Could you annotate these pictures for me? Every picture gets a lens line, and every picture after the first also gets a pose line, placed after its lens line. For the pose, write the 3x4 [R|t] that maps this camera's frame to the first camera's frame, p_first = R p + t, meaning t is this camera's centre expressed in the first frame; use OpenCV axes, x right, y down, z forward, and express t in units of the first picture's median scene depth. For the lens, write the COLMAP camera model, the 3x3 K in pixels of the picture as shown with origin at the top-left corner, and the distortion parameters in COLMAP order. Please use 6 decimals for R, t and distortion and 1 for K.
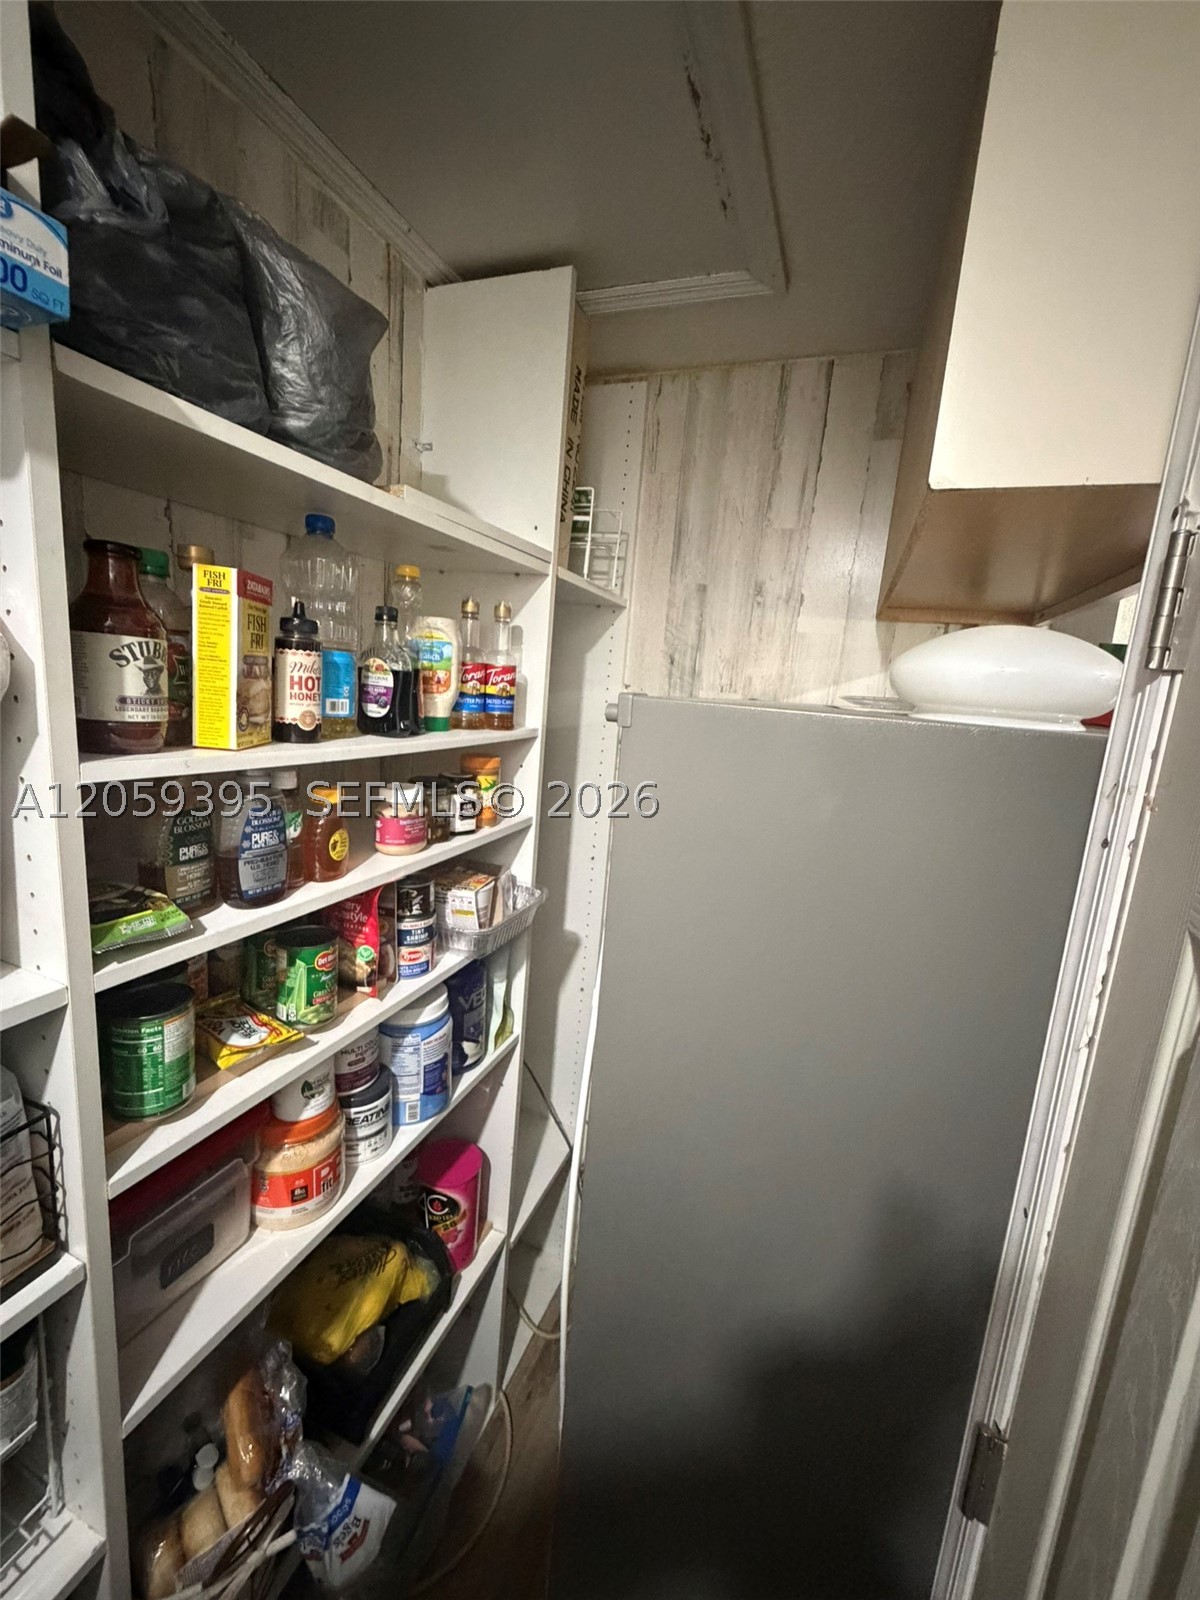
lens RADIAL K [[639.4, 0, 602.0], [0, 639.4, 795.0], [0, 0, 1]] dist [0.000790, -0.000640]
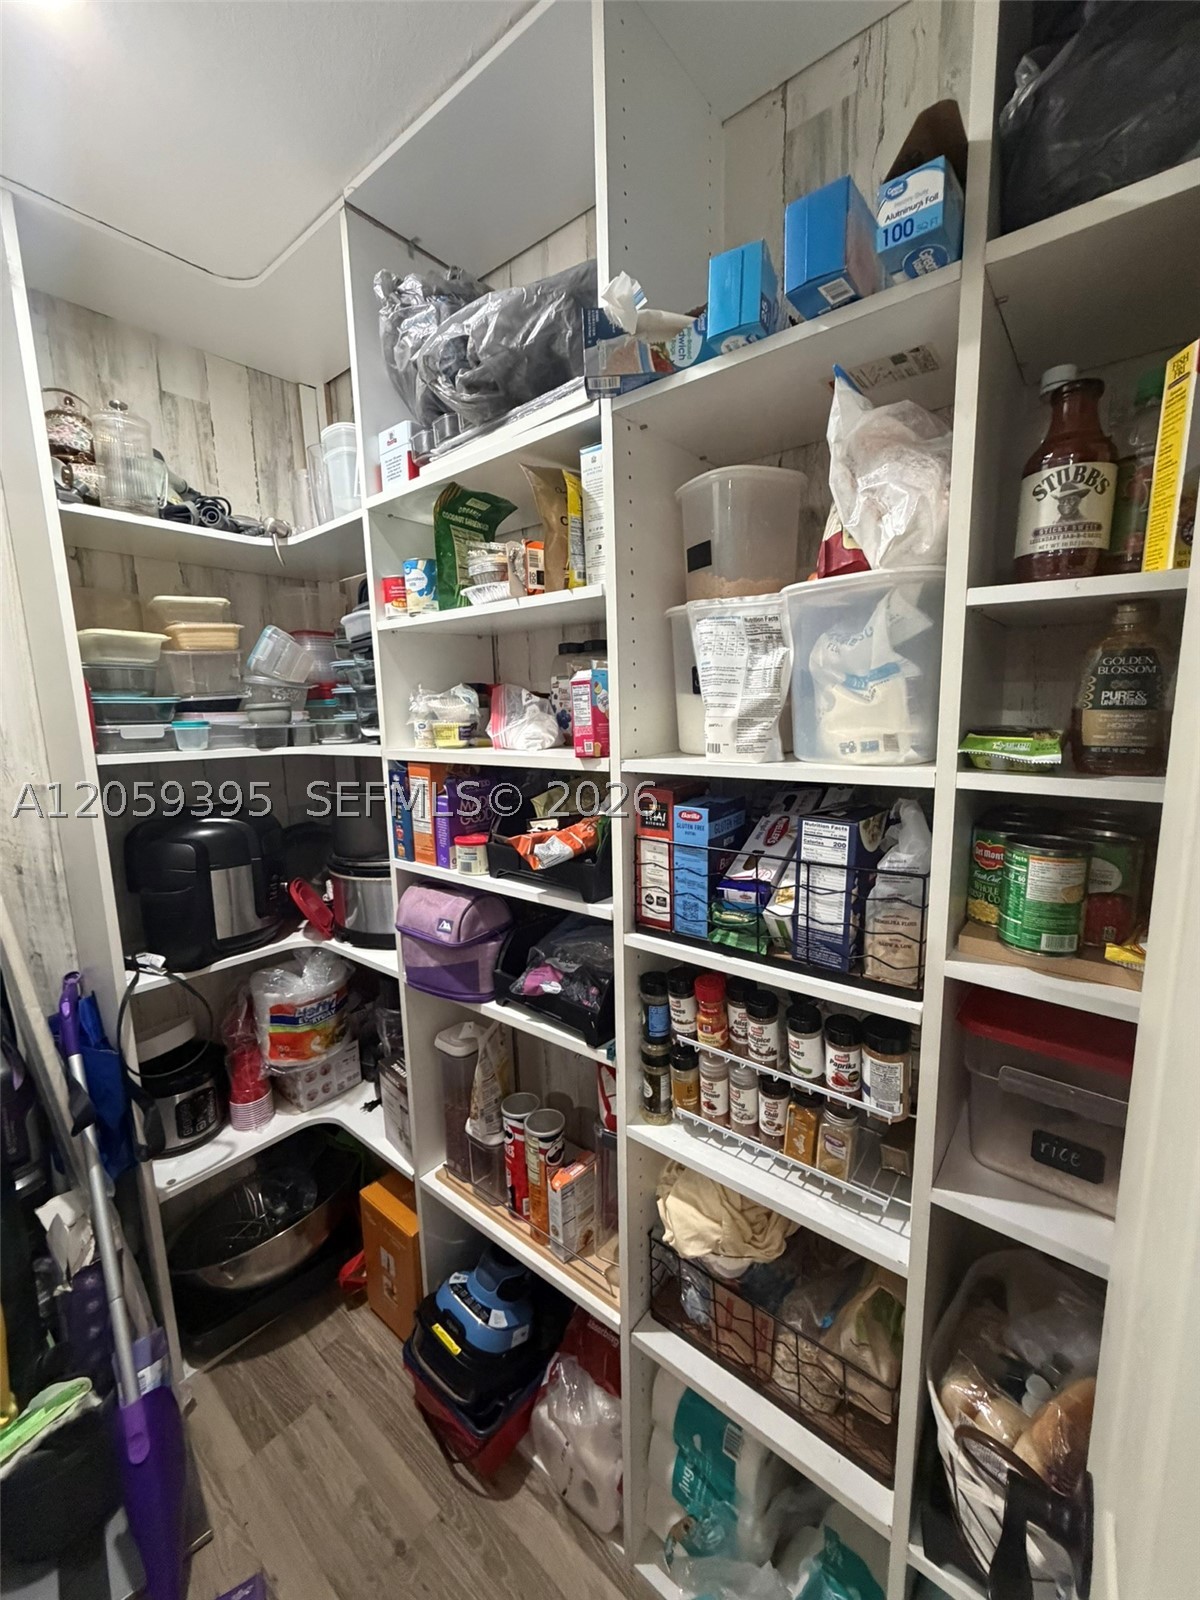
lens RADIAL K [[639.4, 0, 602.8], [0, 639.4, 796.2], [0, 0, 1]] dist [0.000790, -0.000640]
pose [[-0.306017, 0.065119, -0.949796, 0.533627], [-0.170044, 0.977876, 0.121831, 0.279732], [0.936717, 0.198789, -0.288173, 0.701858]]
